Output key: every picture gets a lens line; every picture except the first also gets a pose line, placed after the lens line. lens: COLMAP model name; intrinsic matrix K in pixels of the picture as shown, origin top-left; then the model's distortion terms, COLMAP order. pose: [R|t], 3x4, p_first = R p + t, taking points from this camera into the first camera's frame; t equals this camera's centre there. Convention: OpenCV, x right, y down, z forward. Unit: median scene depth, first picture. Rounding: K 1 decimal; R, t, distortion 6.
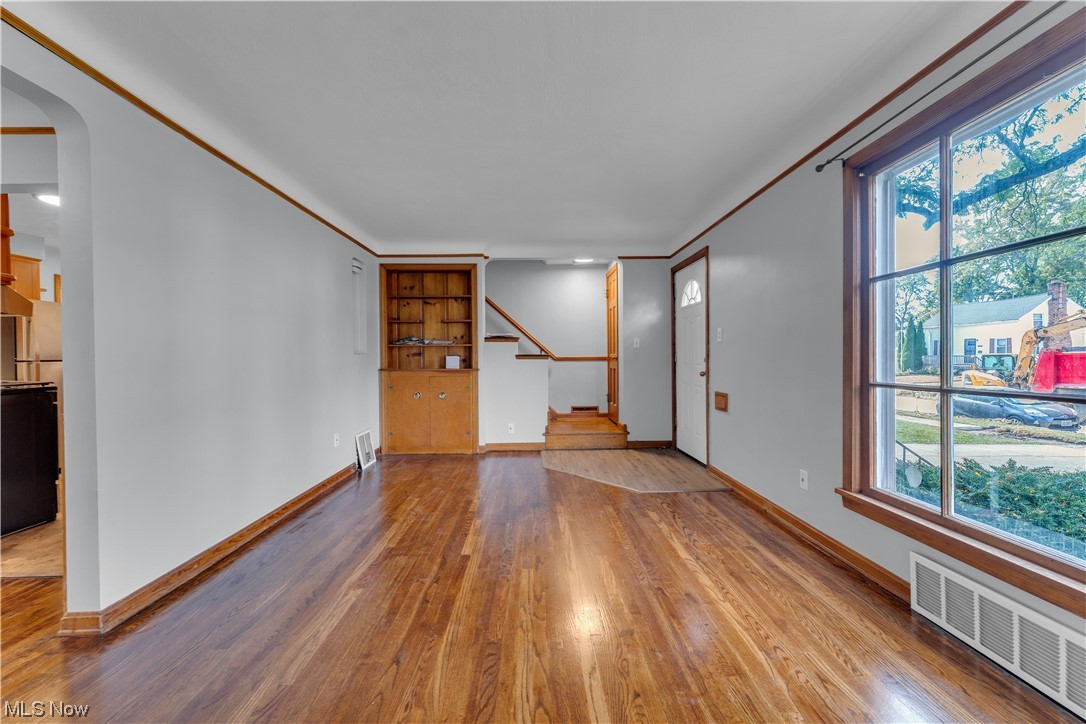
lens RADIAL K [[438.0, 0, 544.4], [0, 438.0, 361.1], [0, 0, 1]] dist [0.003297, -0.000423]
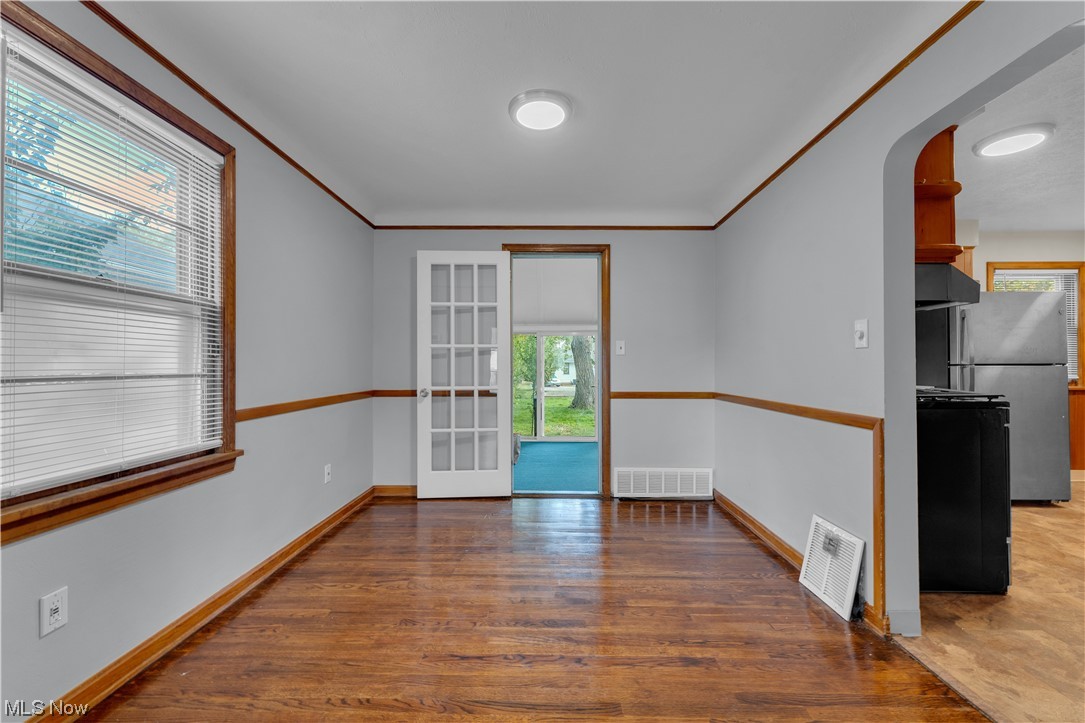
lens RADIAL K [[436.8, 0, 542.1], [0, 436.8, 363.4], [0, 0, 1]] dist [0.002336, 0.000230]
pose [[-0.038899, 0.002832, -0.999239, -0.262697], [-0.006900, 0.999971, 0.003103, 0.000078], [0.999219, 0.007016, -0.038878, 0.195863]]
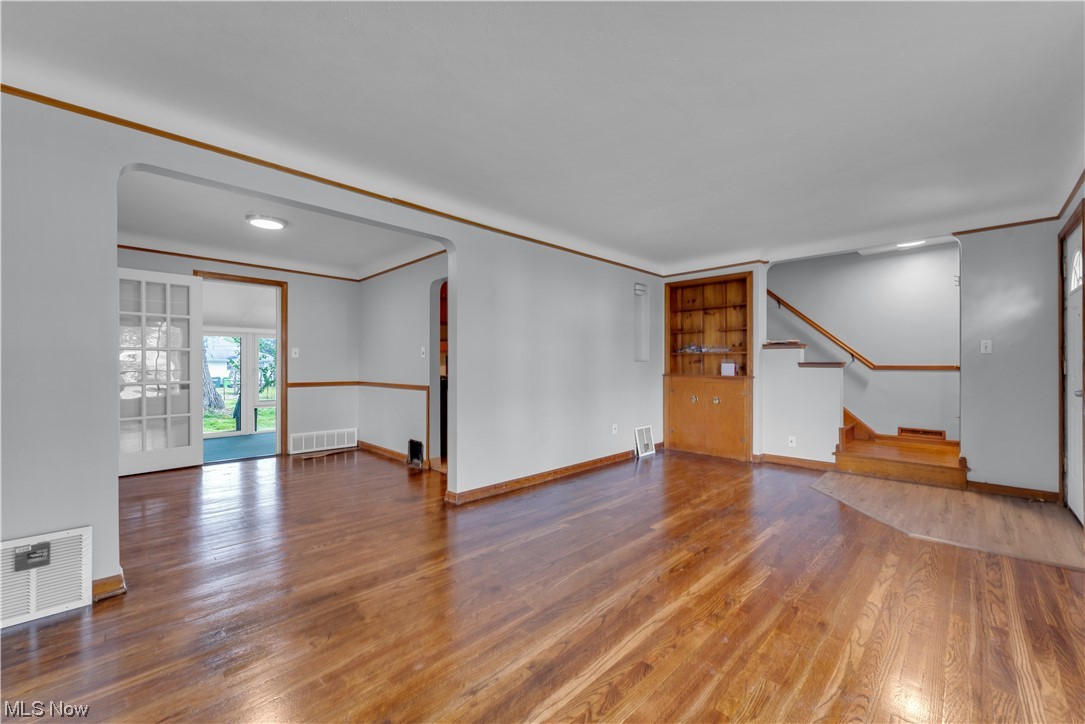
lens RADIAL K [[436.8, 0, 542.1], [0, 436.8, 363.9], [0, 0, 1]] dist [0.002336, 0.000230]
pose [[0.692422, 0.007313, -0.721456, 0.257068], [-0.012301, 0.999923, -0.001670, -0.003628], [0.721388, 0.010030, 0.692458, -0.032347]]
